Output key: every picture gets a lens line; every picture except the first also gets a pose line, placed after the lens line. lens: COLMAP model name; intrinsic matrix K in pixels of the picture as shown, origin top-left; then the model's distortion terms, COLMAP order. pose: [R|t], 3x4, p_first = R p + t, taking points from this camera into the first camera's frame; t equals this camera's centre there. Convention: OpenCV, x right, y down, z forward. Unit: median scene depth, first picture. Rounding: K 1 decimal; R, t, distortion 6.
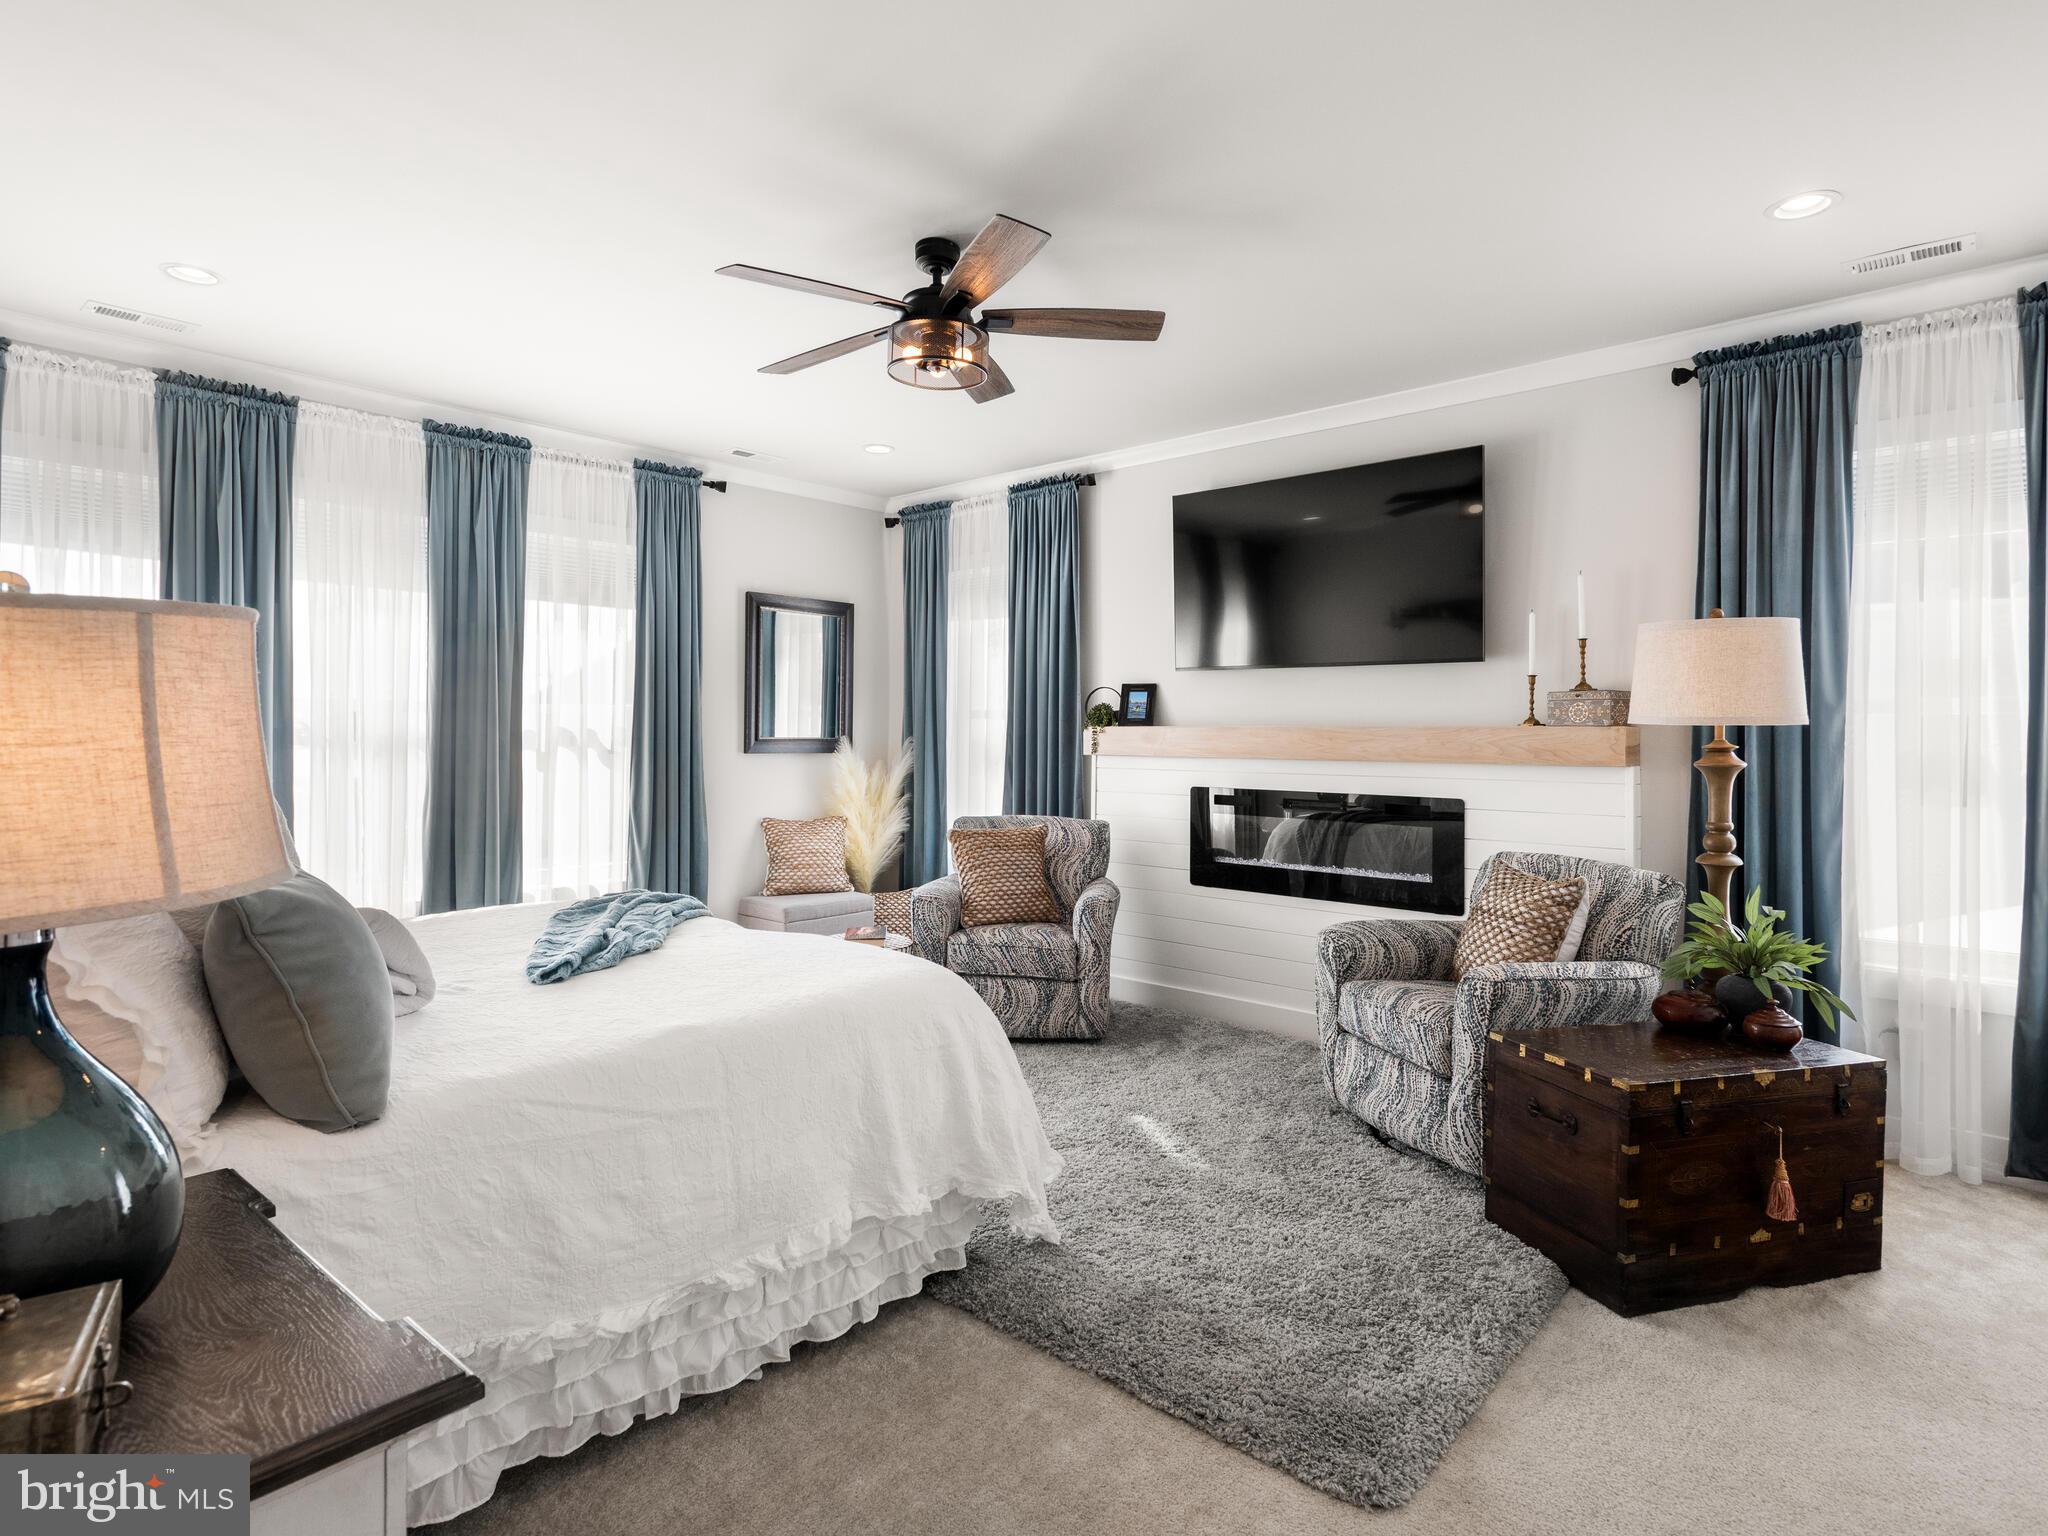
lens RADIAL K [[1112.7, 0, 1025.2], [0, 1112.7, 752.9], [0, 0, 1]] dist [0.025487, 0.000054]
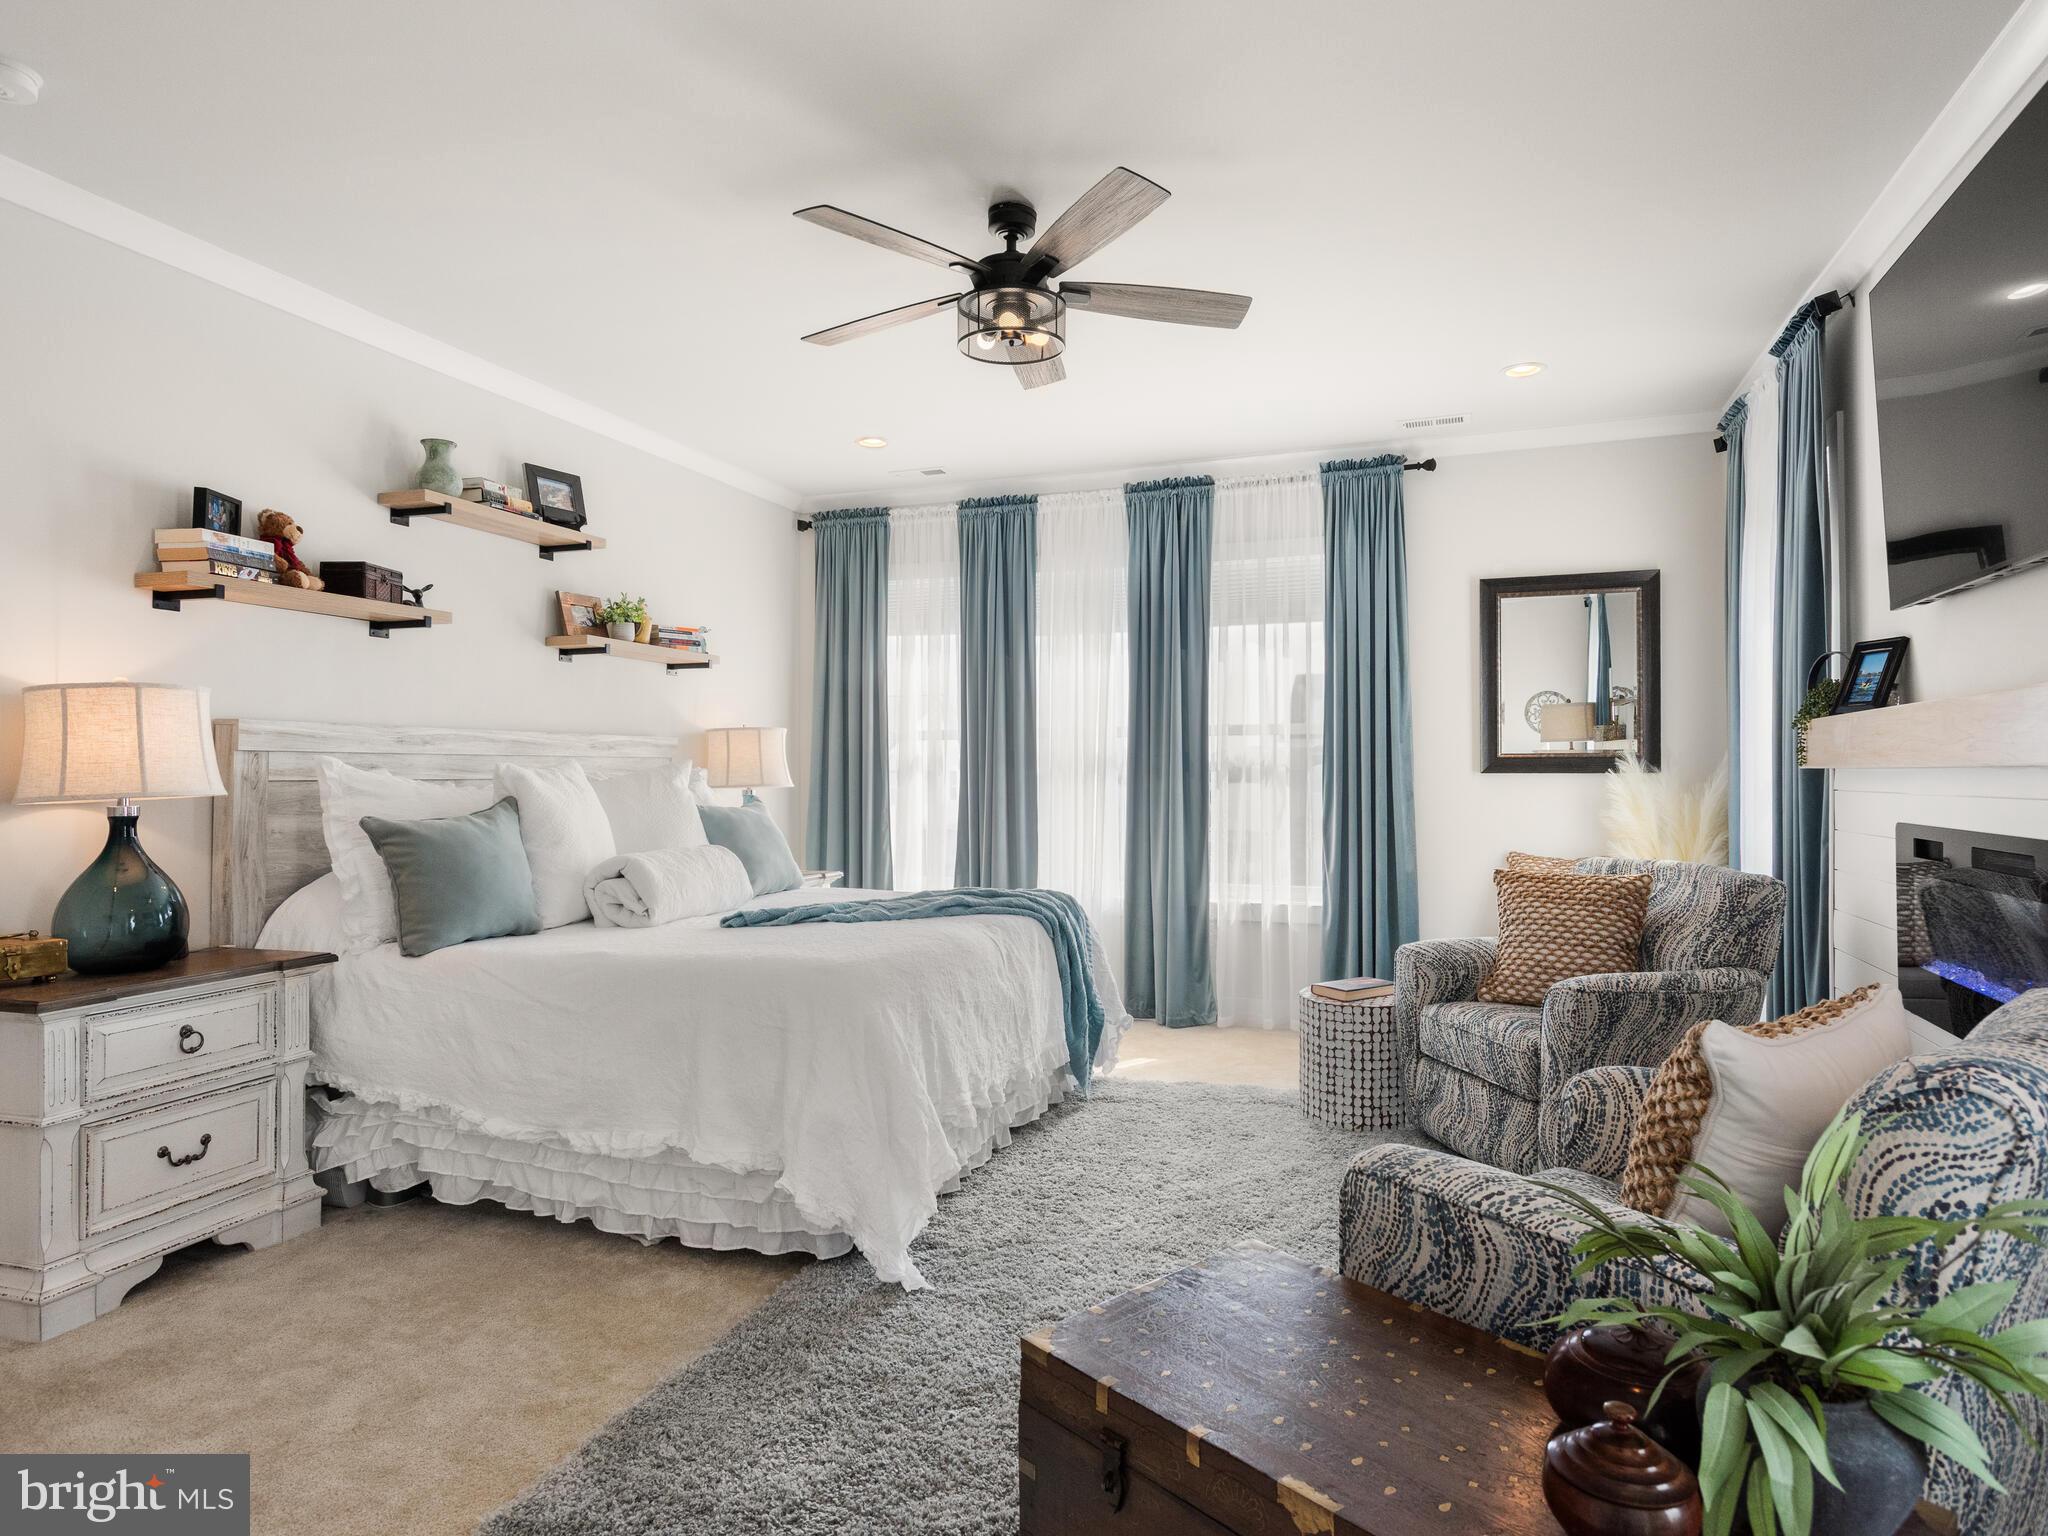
lens RADIAL K [[1218.0, 0, 1031.6], [0, 1218.0, 767.1], [0, 0, 1]] dist [-0.002120, 0.000067]
pose [[0.383385, -0.012593, -0.923503, 0.565244], [-0.008859, 0.999811, -0.017311, 0.018856], [0.923546, 0.014818, 0.383201, 0.411509]]
